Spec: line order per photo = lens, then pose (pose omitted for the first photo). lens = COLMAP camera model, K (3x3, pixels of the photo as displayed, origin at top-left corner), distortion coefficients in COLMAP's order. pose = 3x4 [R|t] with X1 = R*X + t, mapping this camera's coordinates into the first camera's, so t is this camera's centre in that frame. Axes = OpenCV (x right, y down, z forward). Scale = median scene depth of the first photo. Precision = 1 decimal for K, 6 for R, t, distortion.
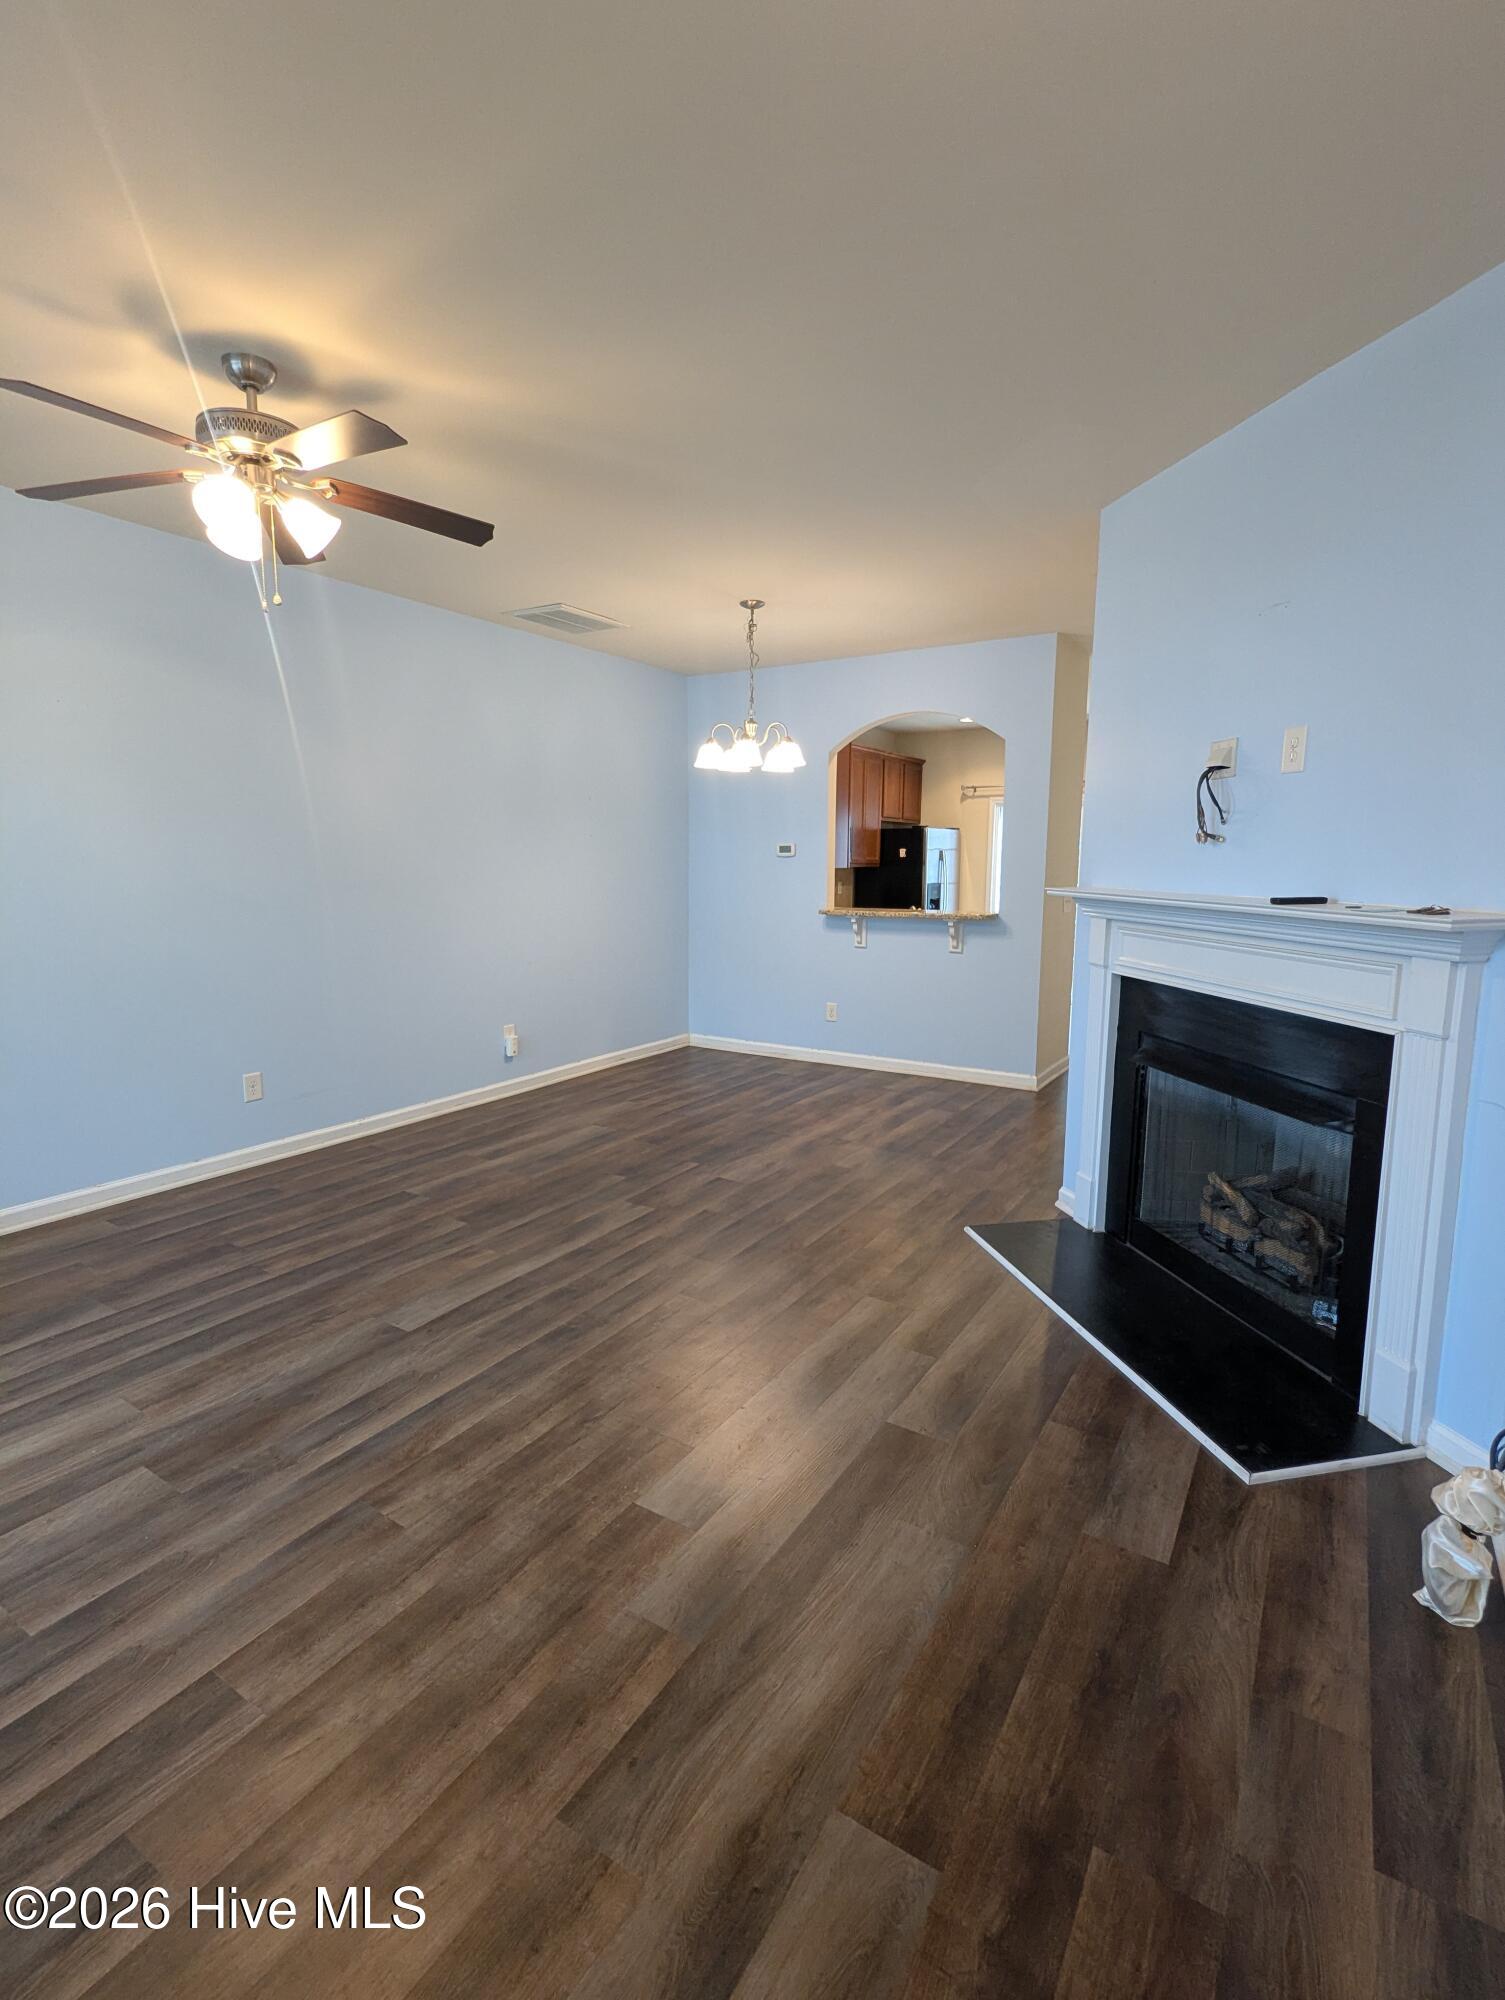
lens RADIAL K [[937.3, 0, 750.0], [0, 937.3, 1001.2], [0, 0, 1]] dist [-0.020019, 0.001104]
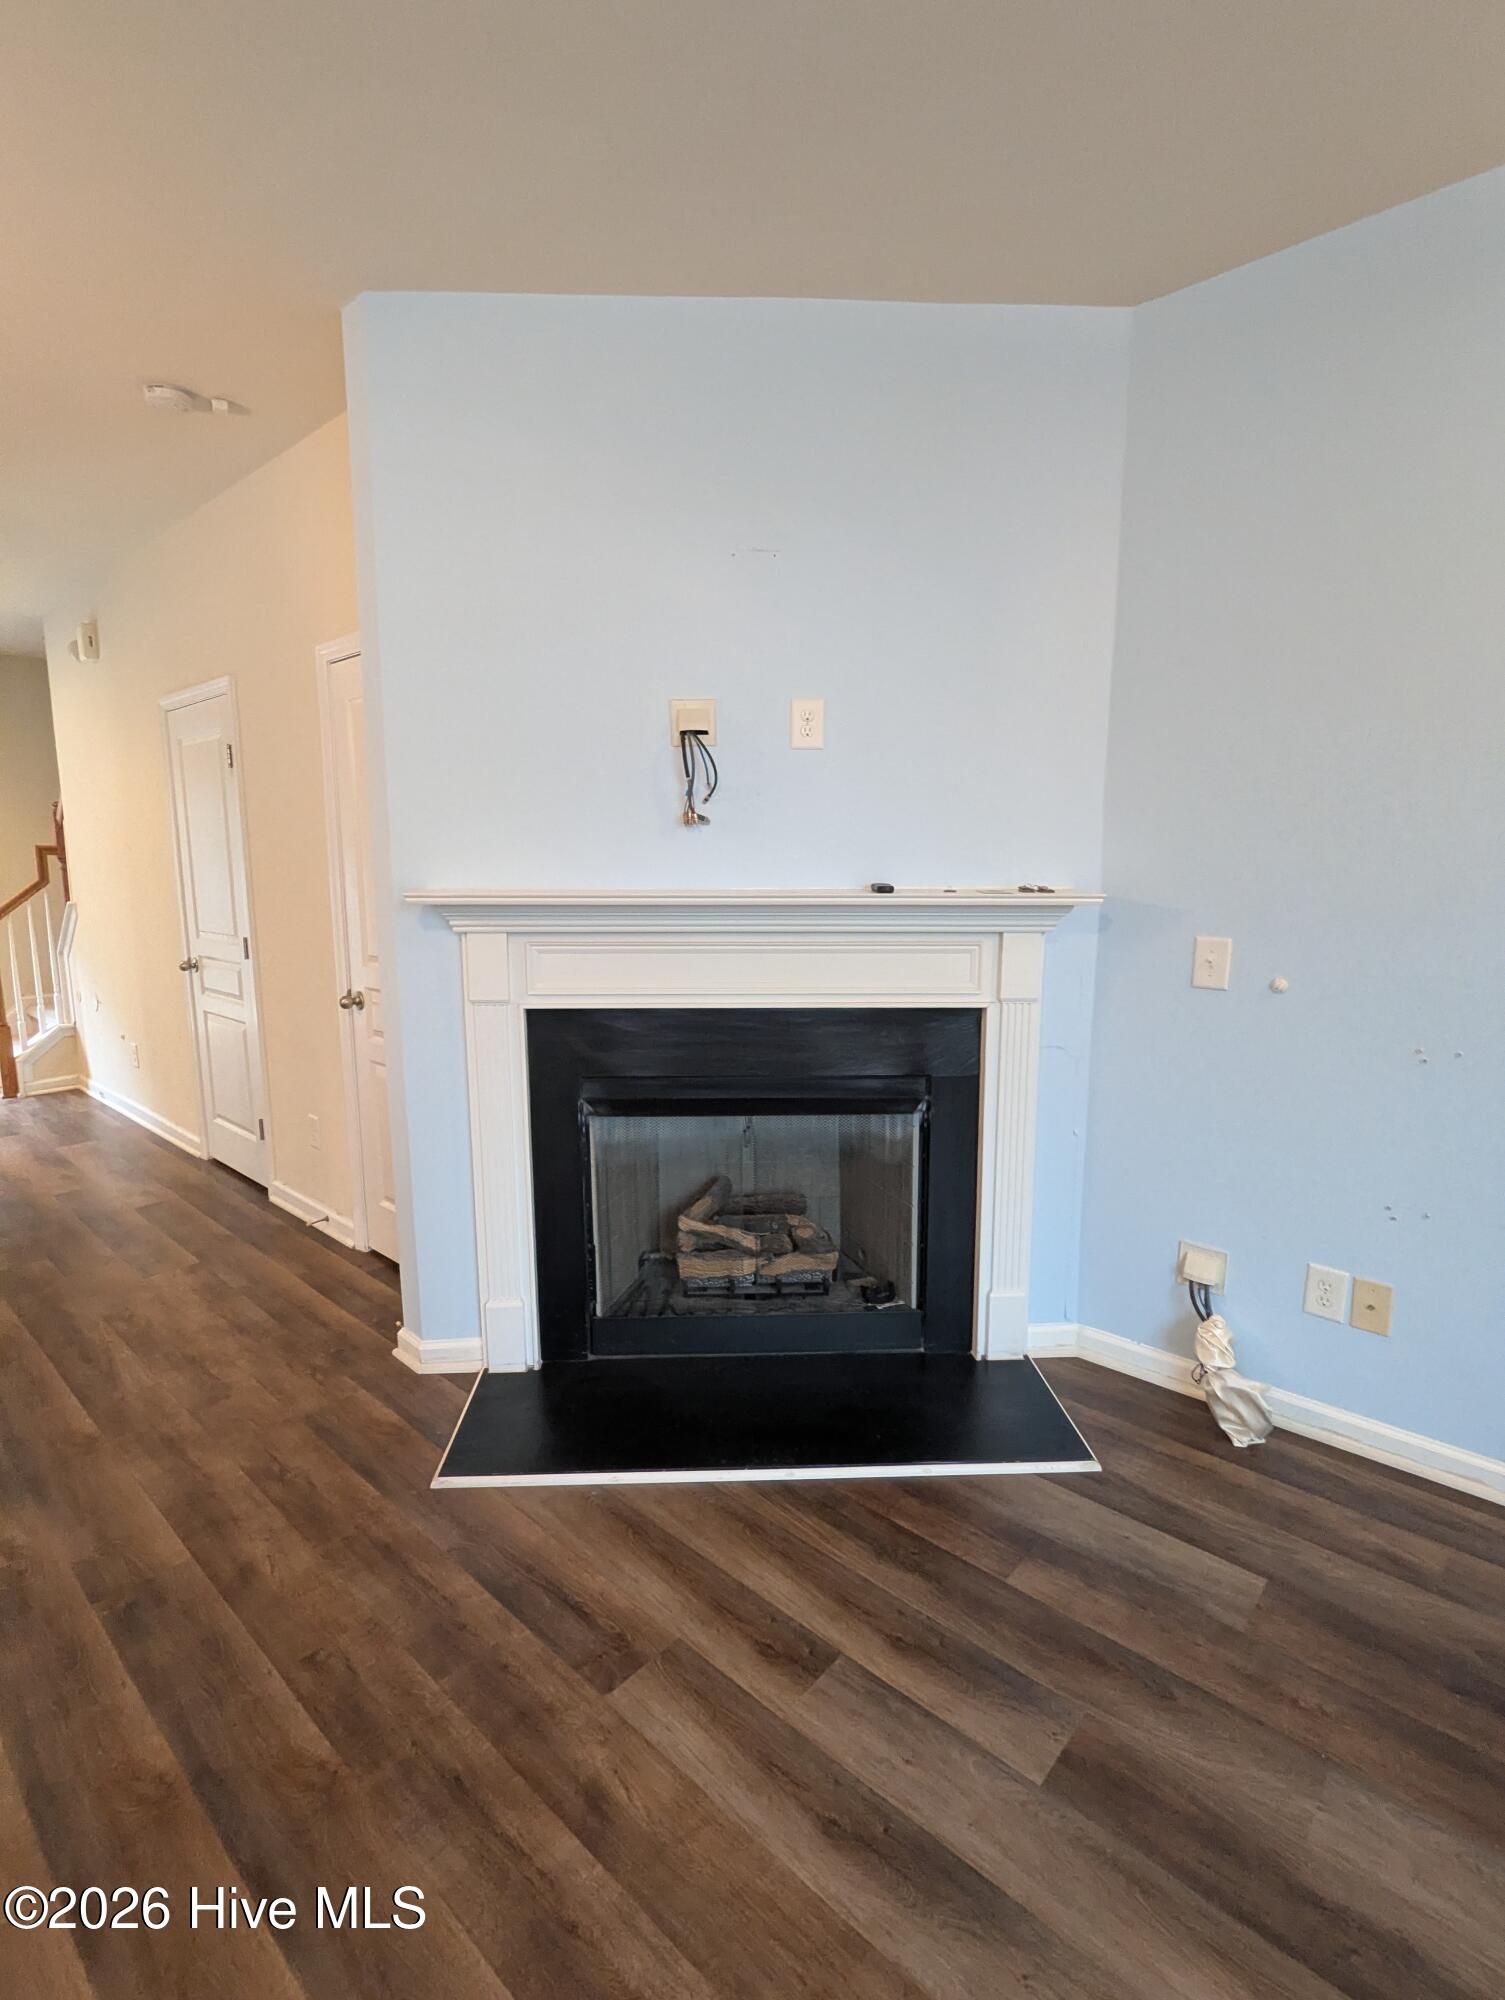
lens RADIAL K [[963.5, 0, 756.5], [0, 963.5, 989.8], [0, 0, 1]] dist [0.000581, 0.000492]
pose [[0.164683, -0.151632, 0.974622, -0.348141], [0.147631, 0.980771, 0.127643, -0.132909], [-0.975236, 0.122864, 0.183902, 0.843814]]
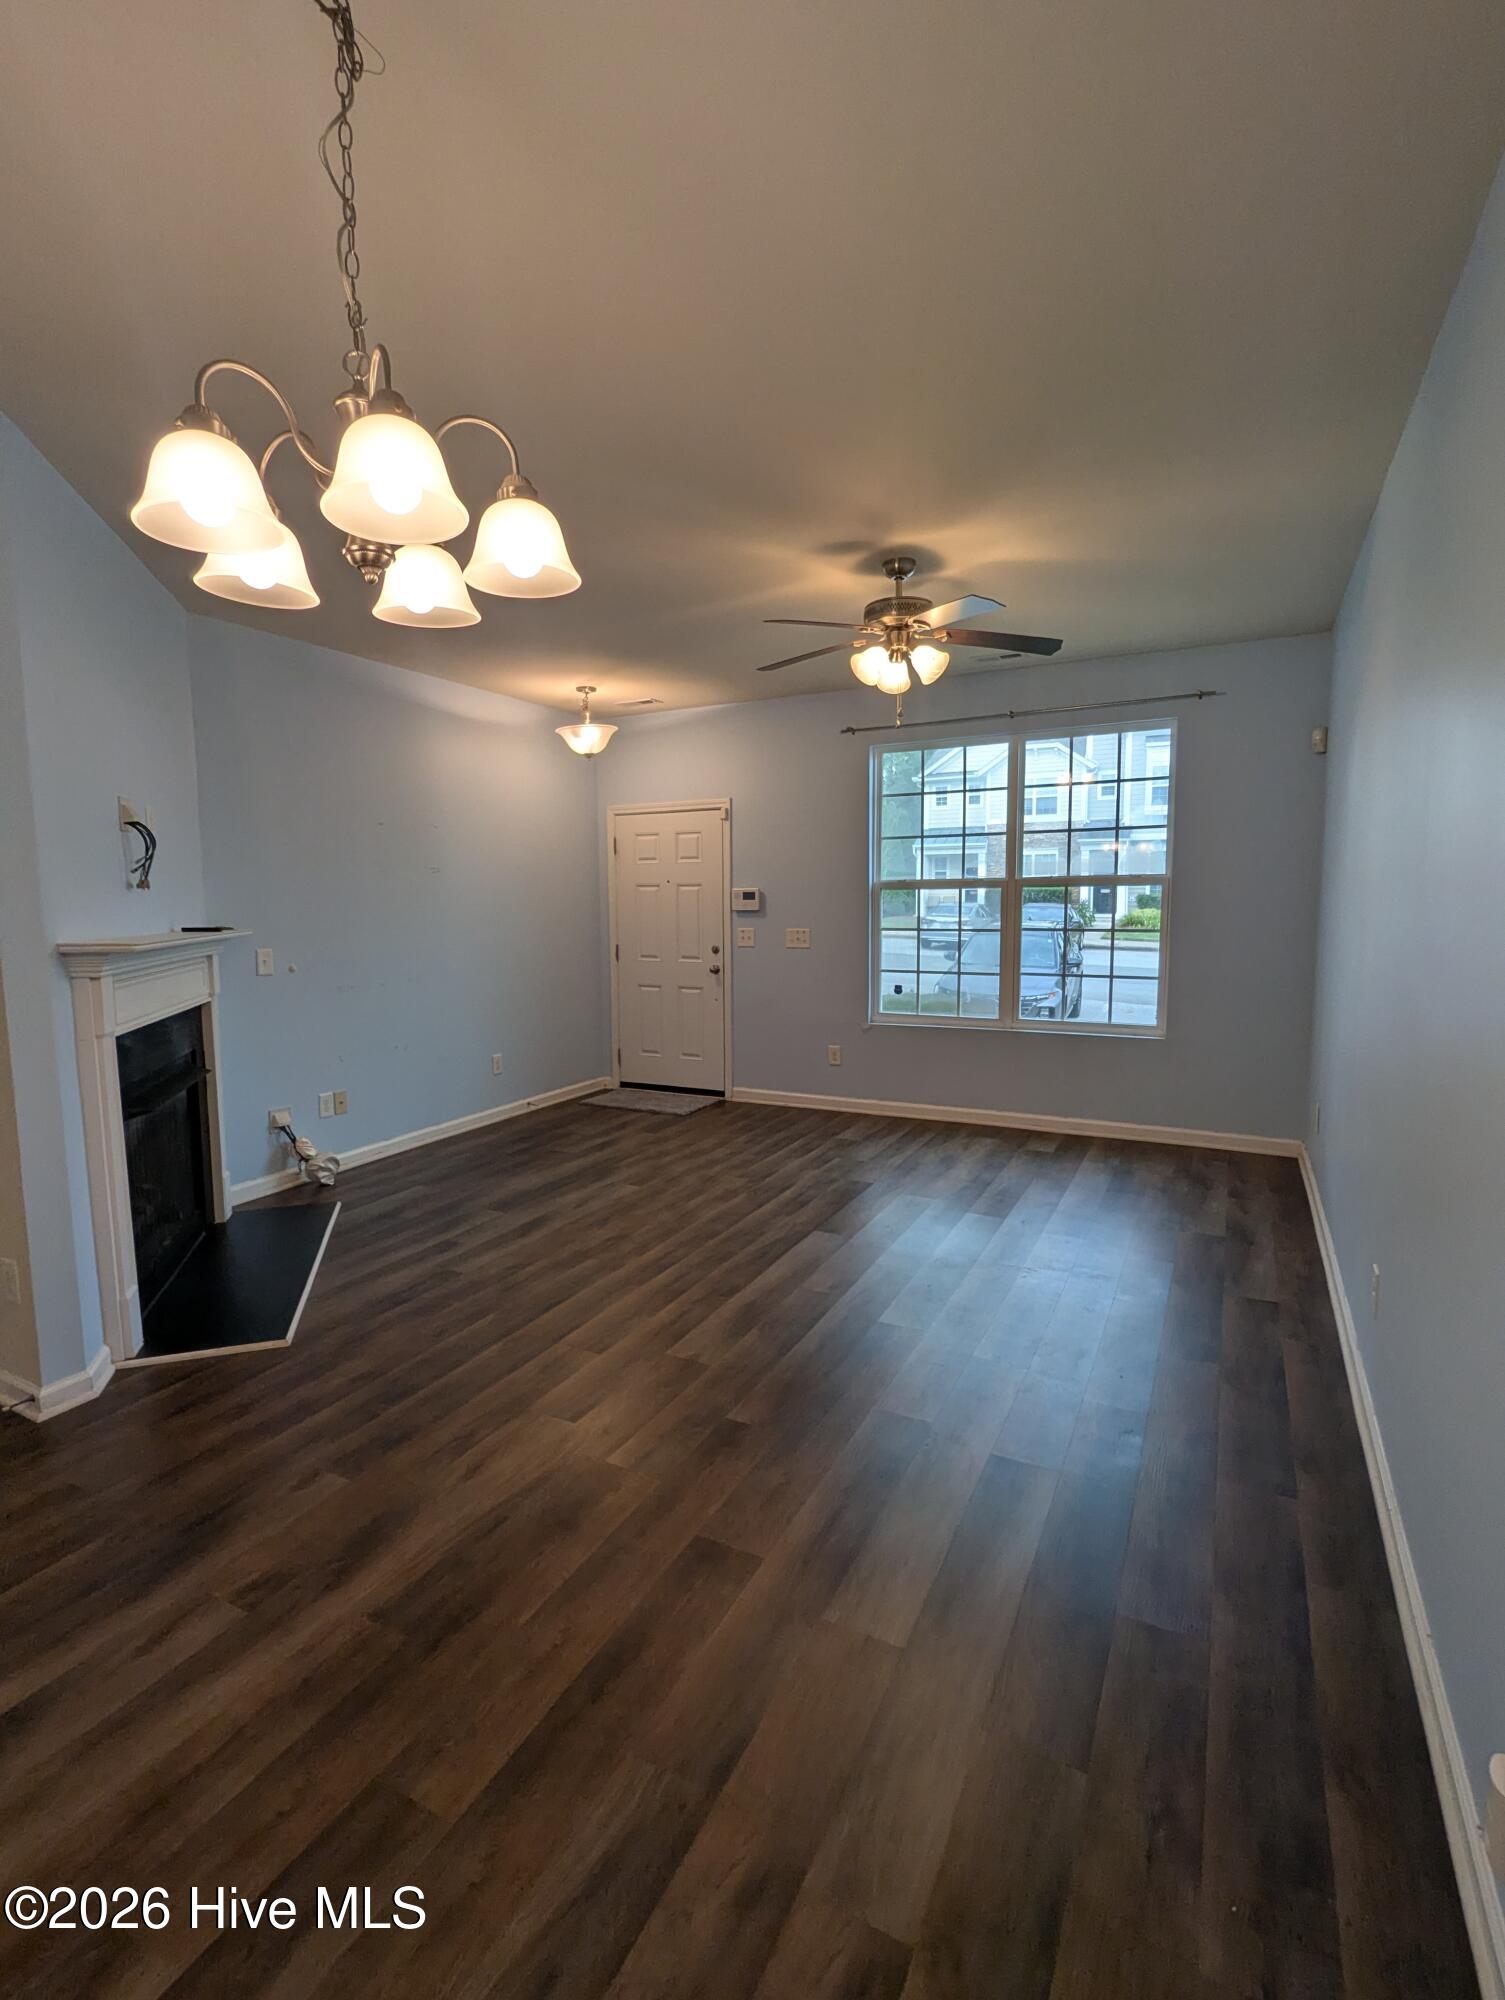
lens RADIAL K [[937.3, 0, 750.0], [0, 937.3, 1001.2], [0, 0, 1]] dist [-0.020019, 0.001104]
pose [[-0.996043, 0.015563, -0.087495, -0.145860], [-0.007611, 0.965990, 0.258468, -0.348736], [0.088542, 0.258111, -0.962049, 2.258791]]
